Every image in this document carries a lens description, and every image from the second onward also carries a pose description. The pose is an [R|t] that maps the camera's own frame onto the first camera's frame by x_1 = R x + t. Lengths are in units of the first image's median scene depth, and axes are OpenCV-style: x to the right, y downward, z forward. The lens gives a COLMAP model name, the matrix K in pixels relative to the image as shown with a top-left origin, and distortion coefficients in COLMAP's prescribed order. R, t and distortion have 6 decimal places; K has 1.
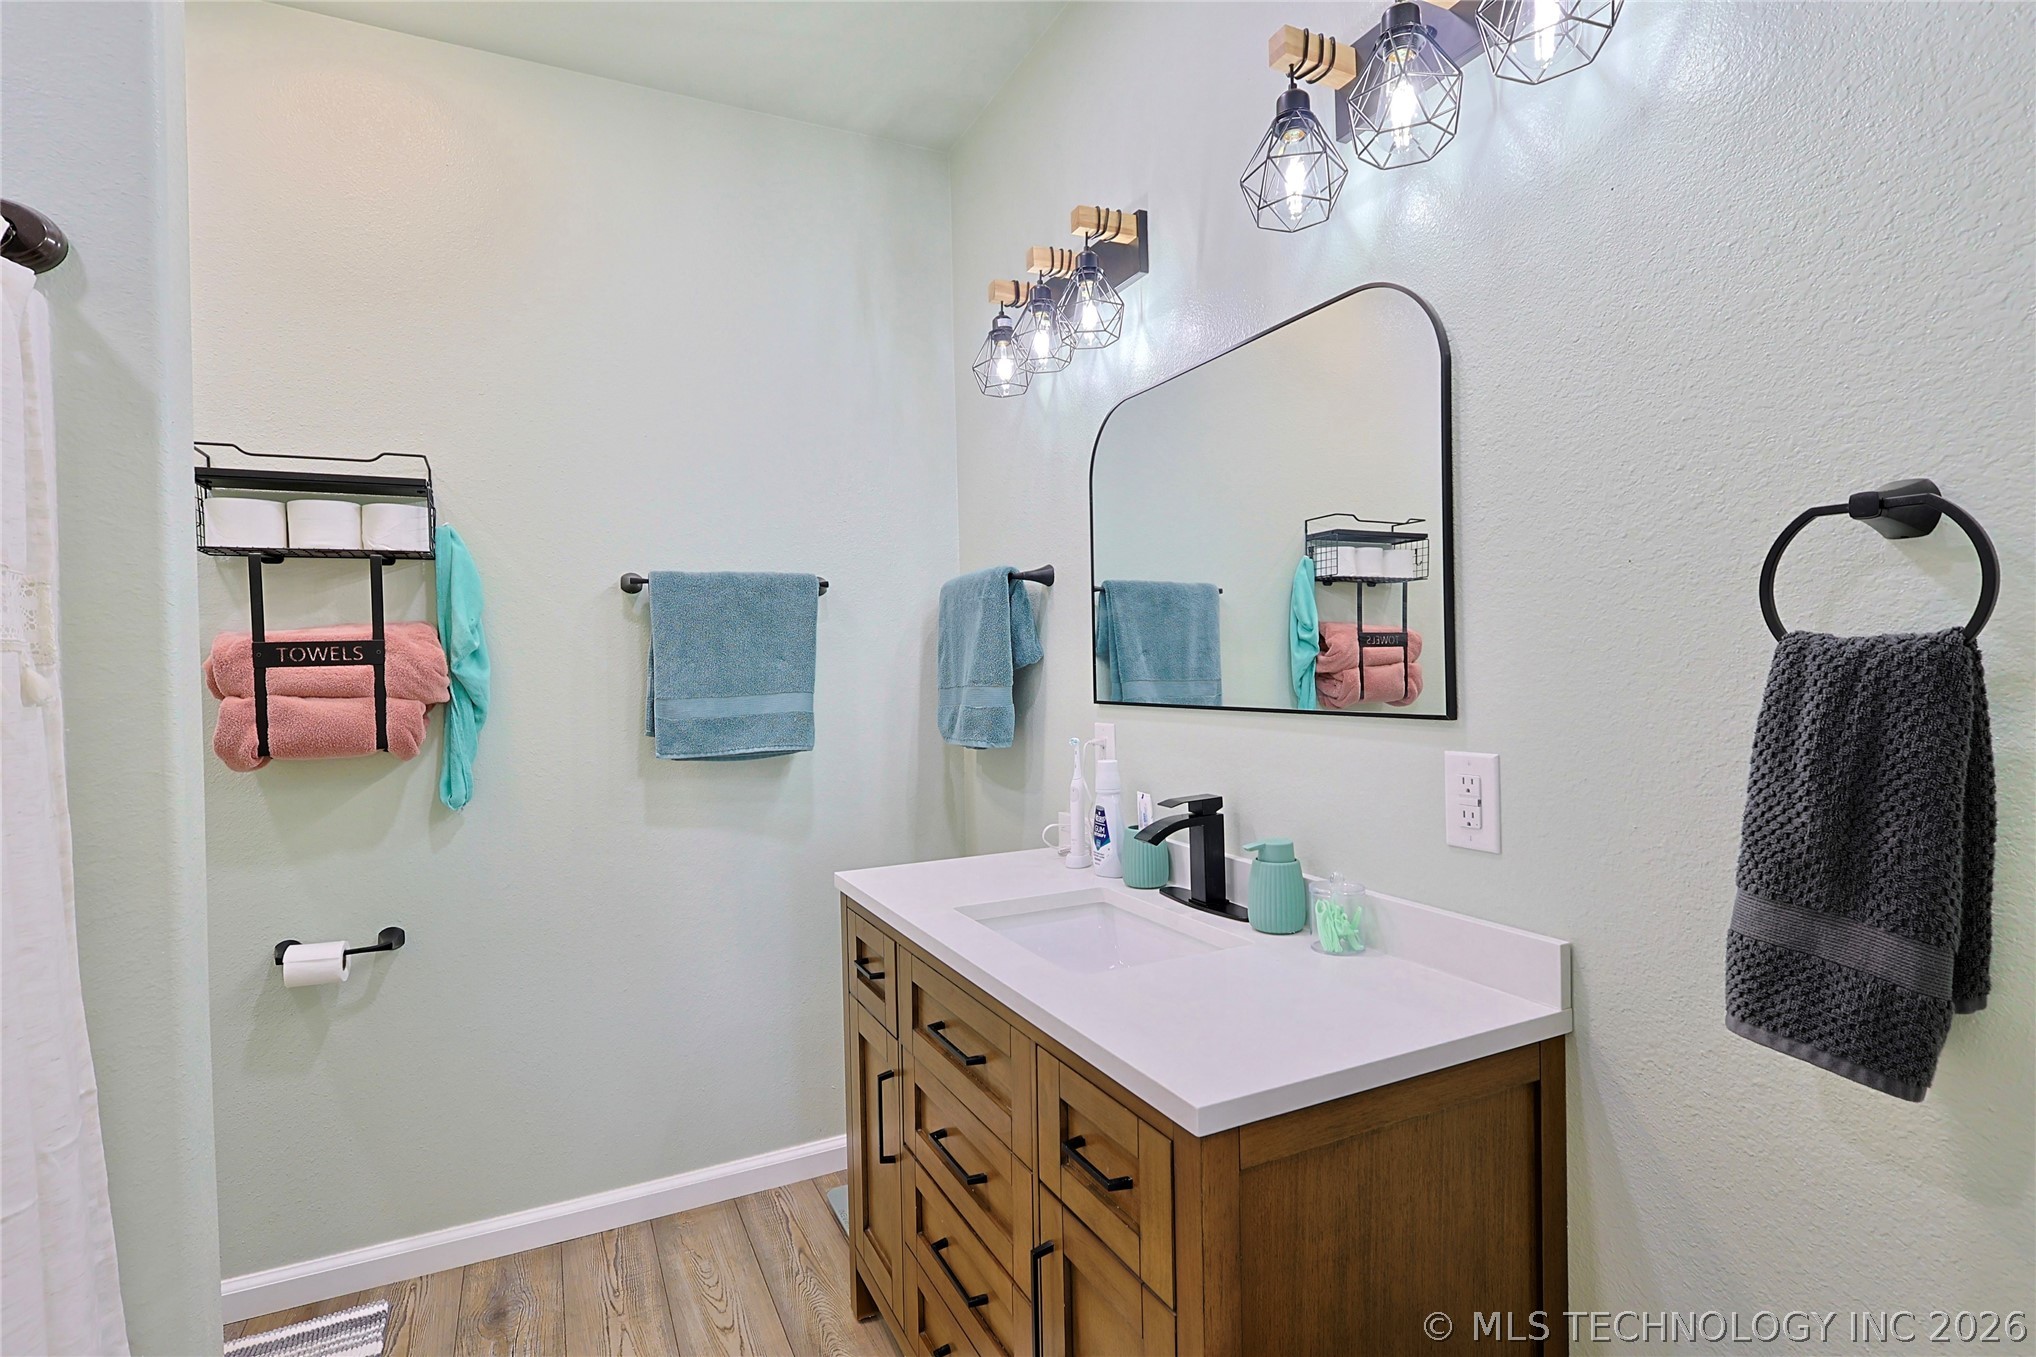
lens RADIAL K [[993.9, 0, 1019.7], [0, 993.9, 683.6], [0, 0, 1]] dist [-0.001317, 0.000864]
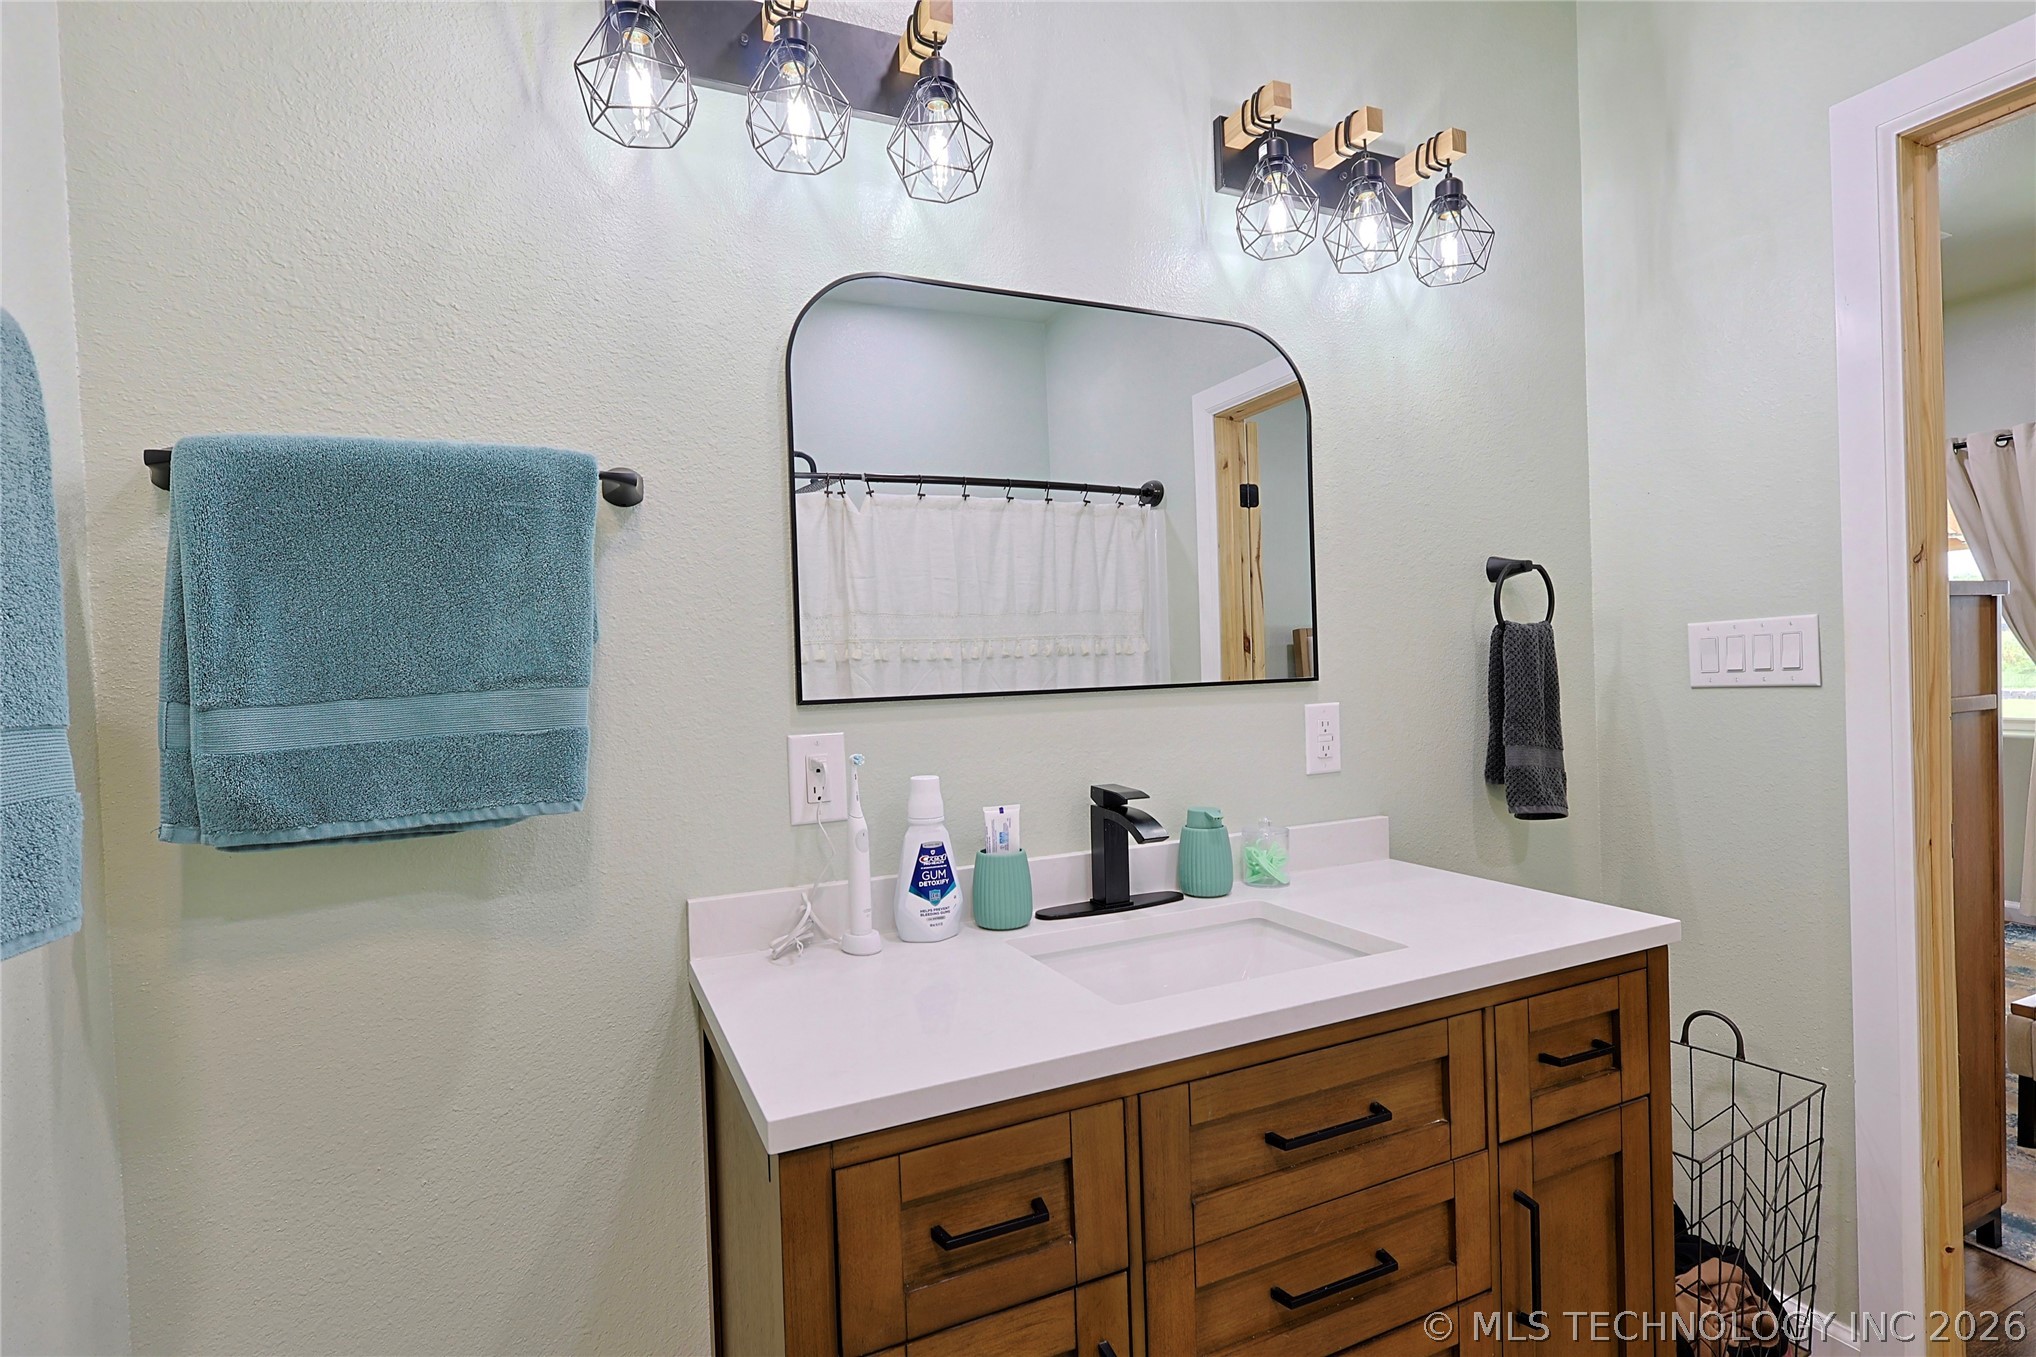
lens RADIAL K [[993.9, 0, 1019.7], [0, 993.9, 683.6], [0, 0, 1]] dist [-0.001317, 0.000864]
pose [[0.021565, 0.017795, 0.999609, -0.697111], [0.059212, 0.998064, -0.019045, 0.033693], [-0.998012, 0.059600, 0.020469, 1.039720]]
